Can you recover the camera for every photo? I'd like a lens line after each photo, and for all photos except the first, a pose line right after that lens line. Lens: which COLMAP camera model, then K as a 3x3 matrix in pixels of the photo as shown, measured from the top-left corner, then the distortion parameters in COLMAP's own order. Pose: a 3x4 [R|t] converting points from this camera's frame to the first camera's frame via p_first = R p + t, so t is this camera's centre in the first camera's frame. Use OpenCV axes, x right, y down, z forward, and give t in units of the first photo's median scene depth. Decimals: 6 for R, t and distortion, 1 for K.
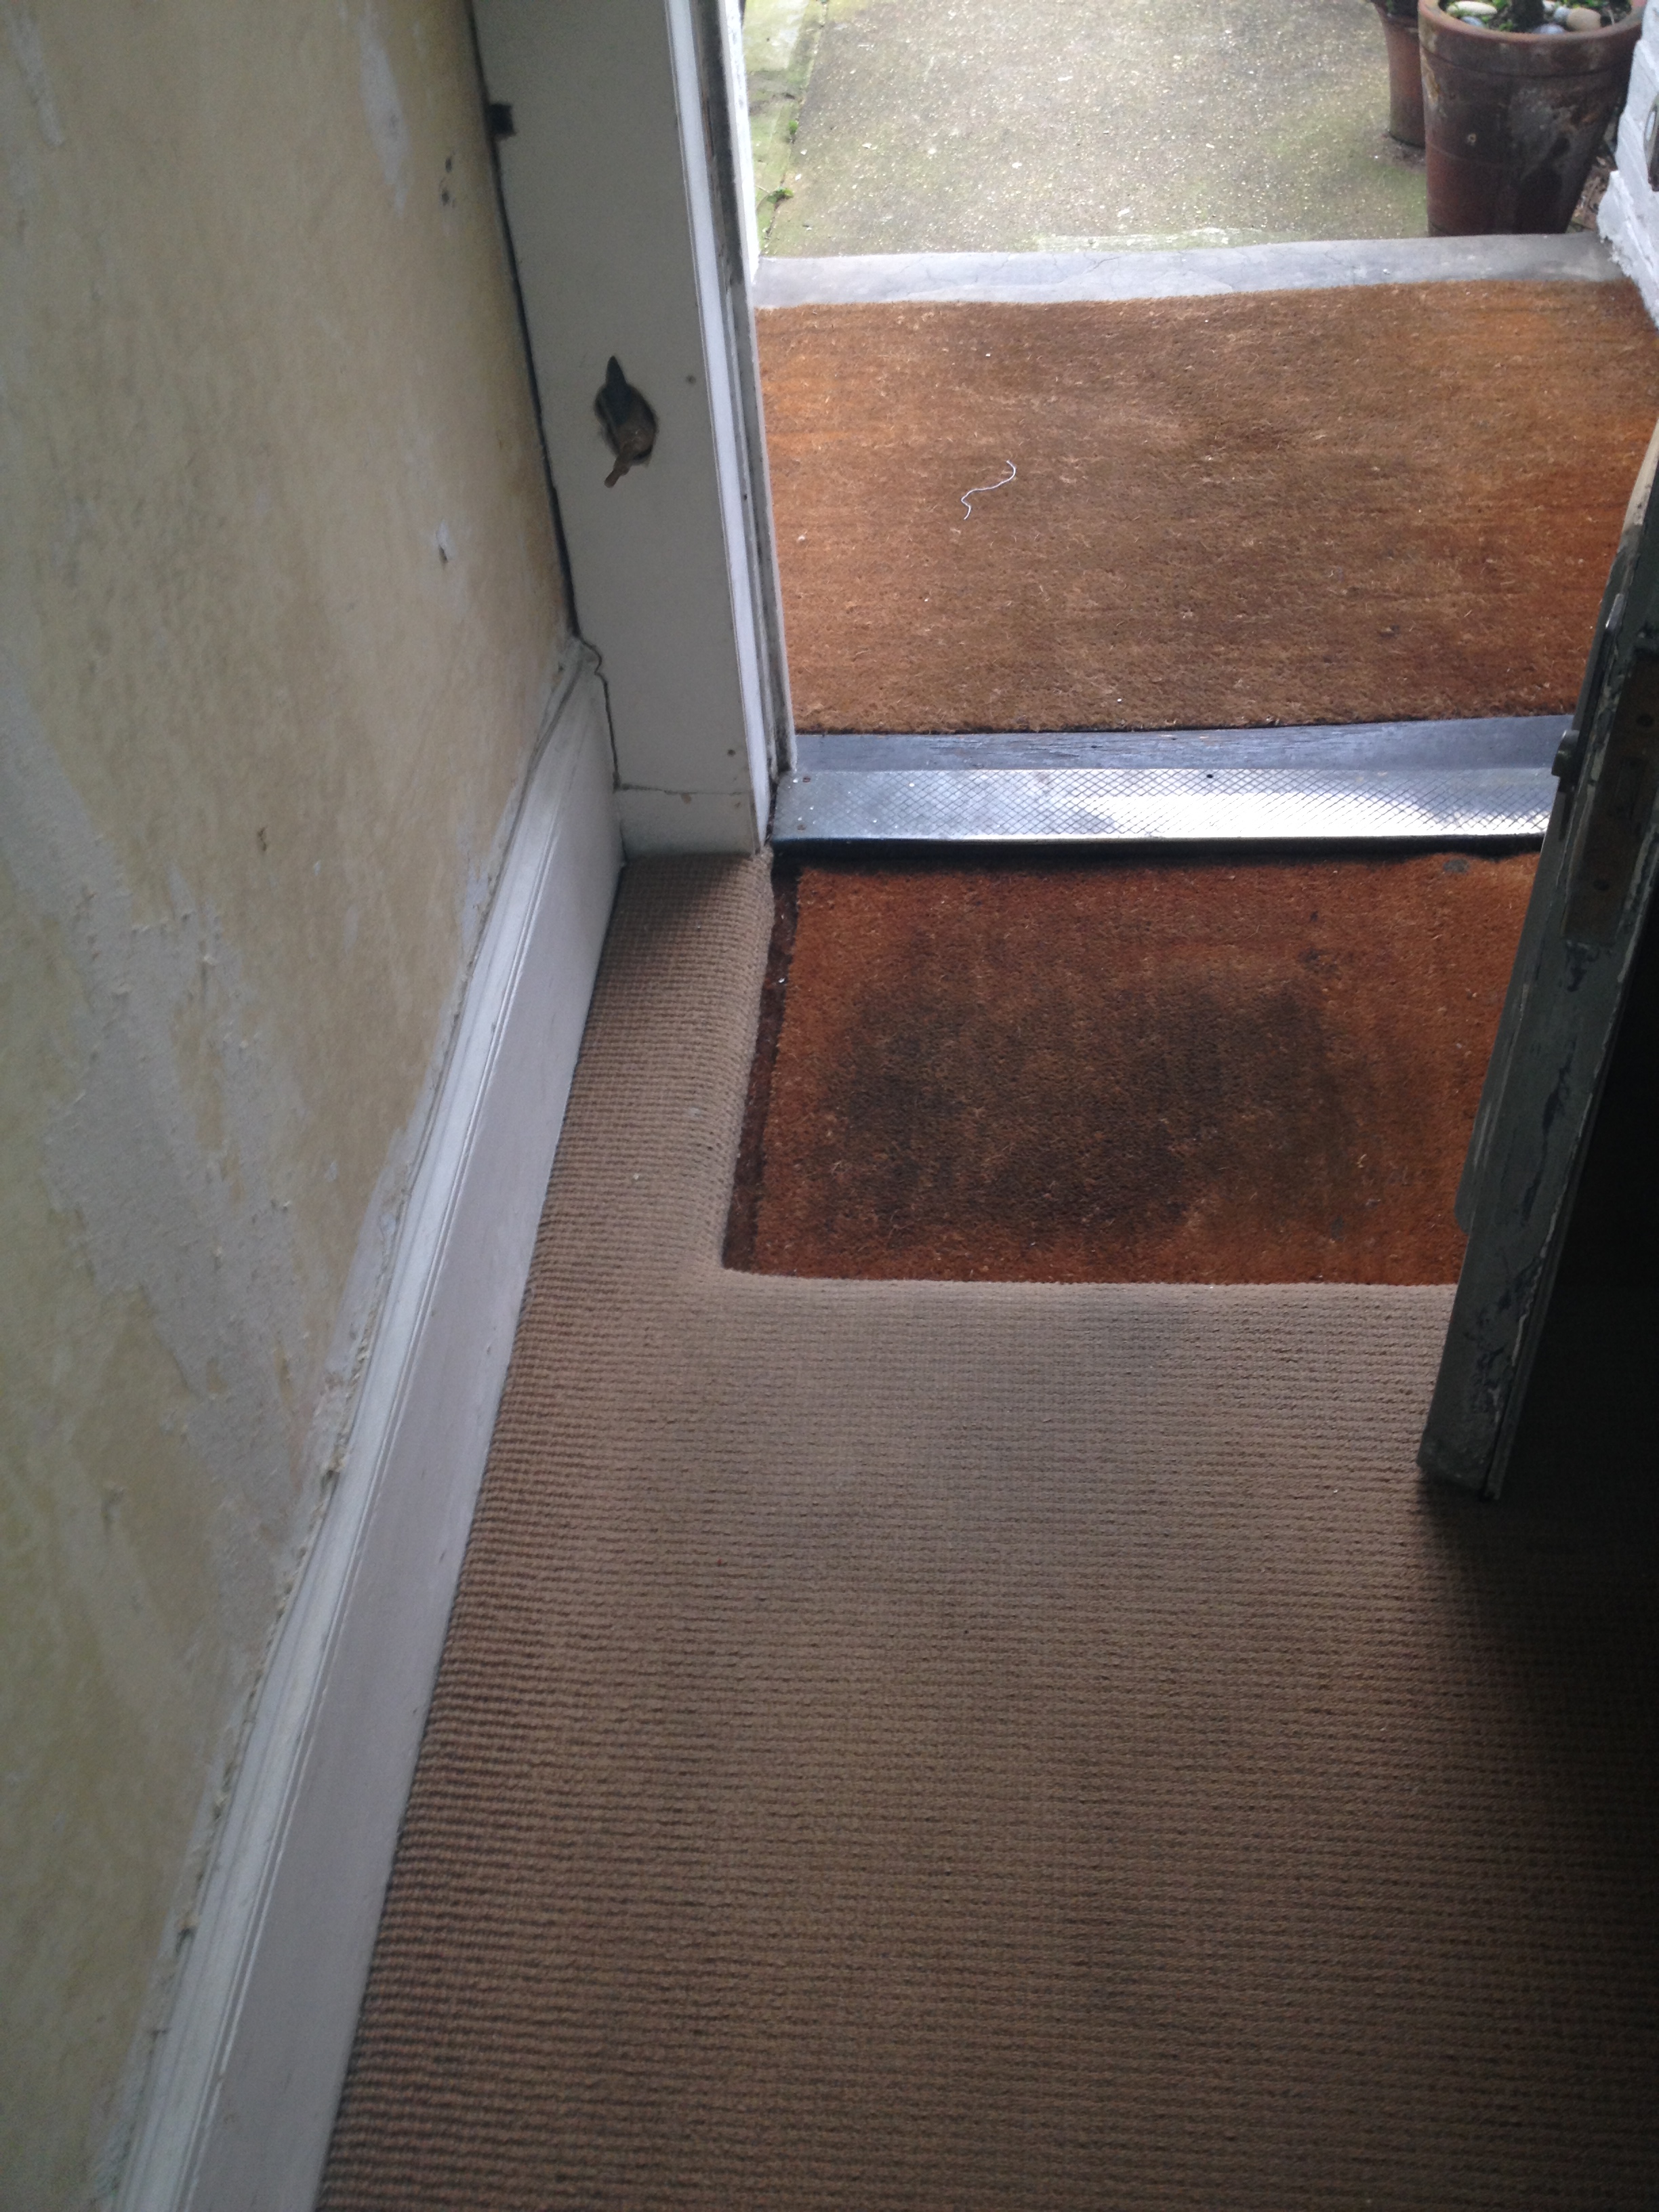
lens RADIAL K [[2090.3, 0, 829.5], [0, 2090.3, 1106.0], [0, 0, 1]] dist [0.141311, -0.293844]
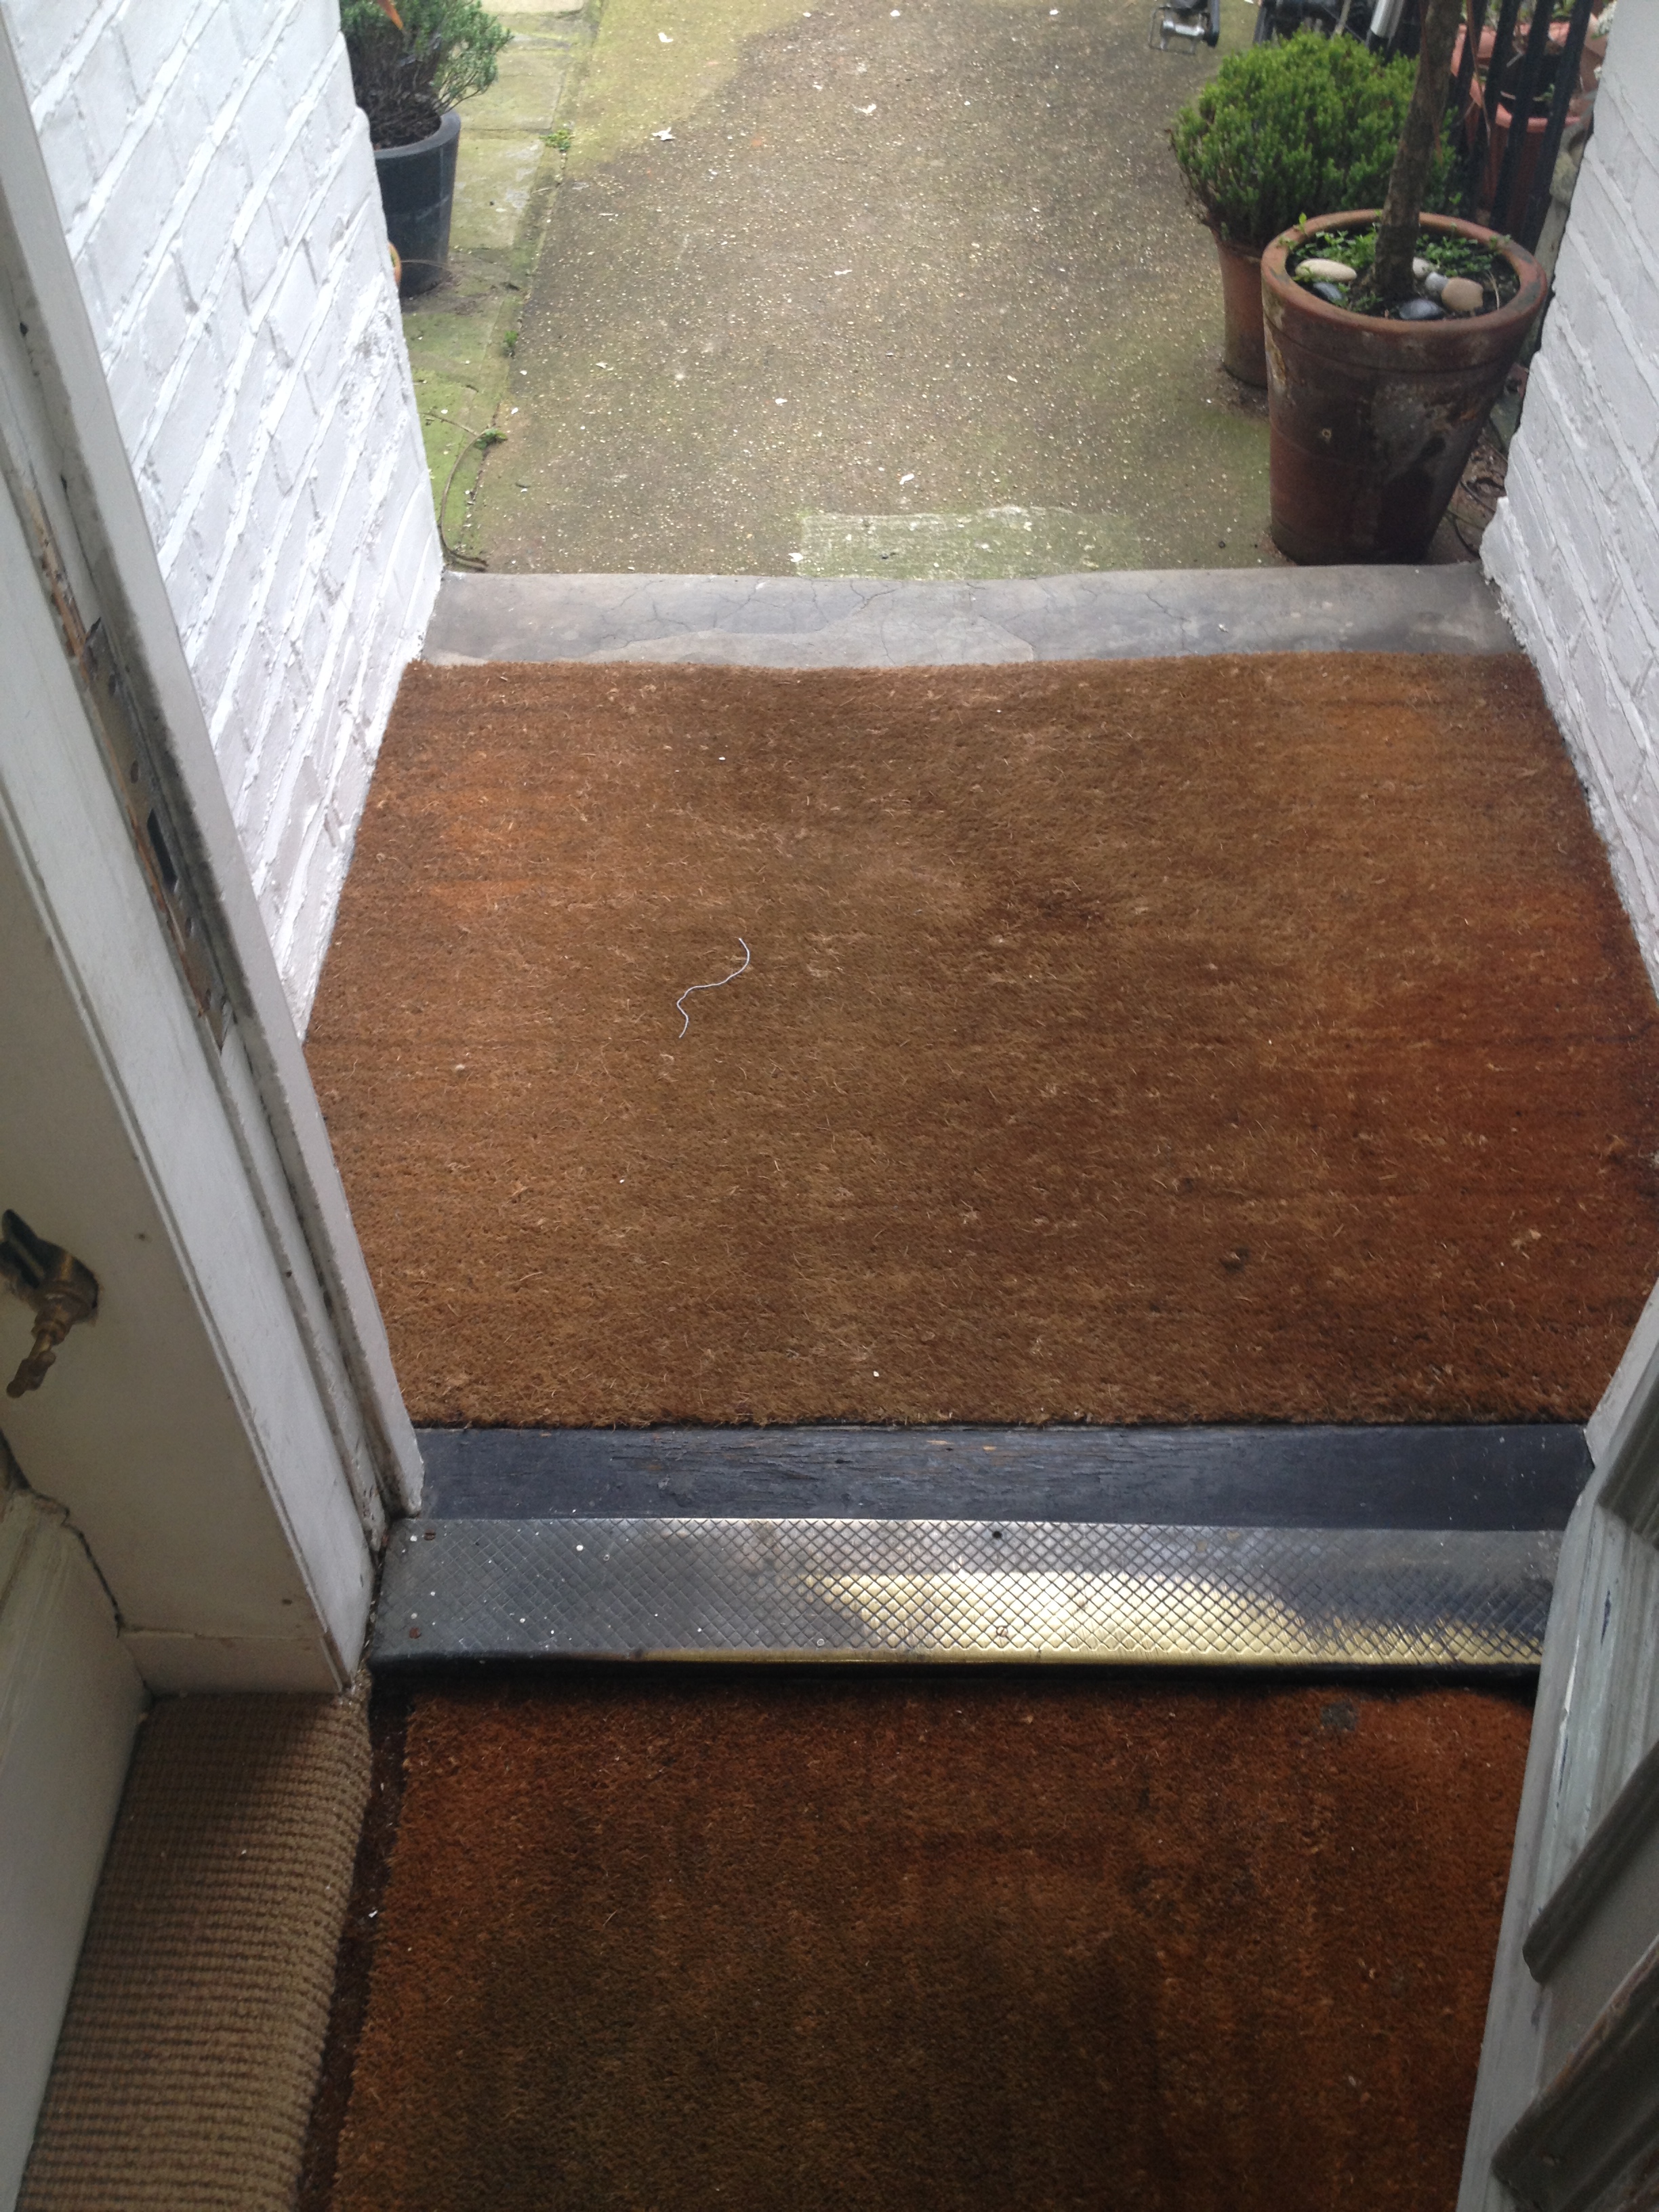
lens RADIAL K [[2090.3, 0, 829.5], [0, 2090.3, 1106.0], [0, 0, 1]] dist [0.141311, -0.293844]
pose [[0.997157, -0.012701, 0.074278, 0.059988], [0.011290, 0.999748, 0.019392, -0.260962], [-0.074506, -0.018498, 0.997049, 0.242912]]
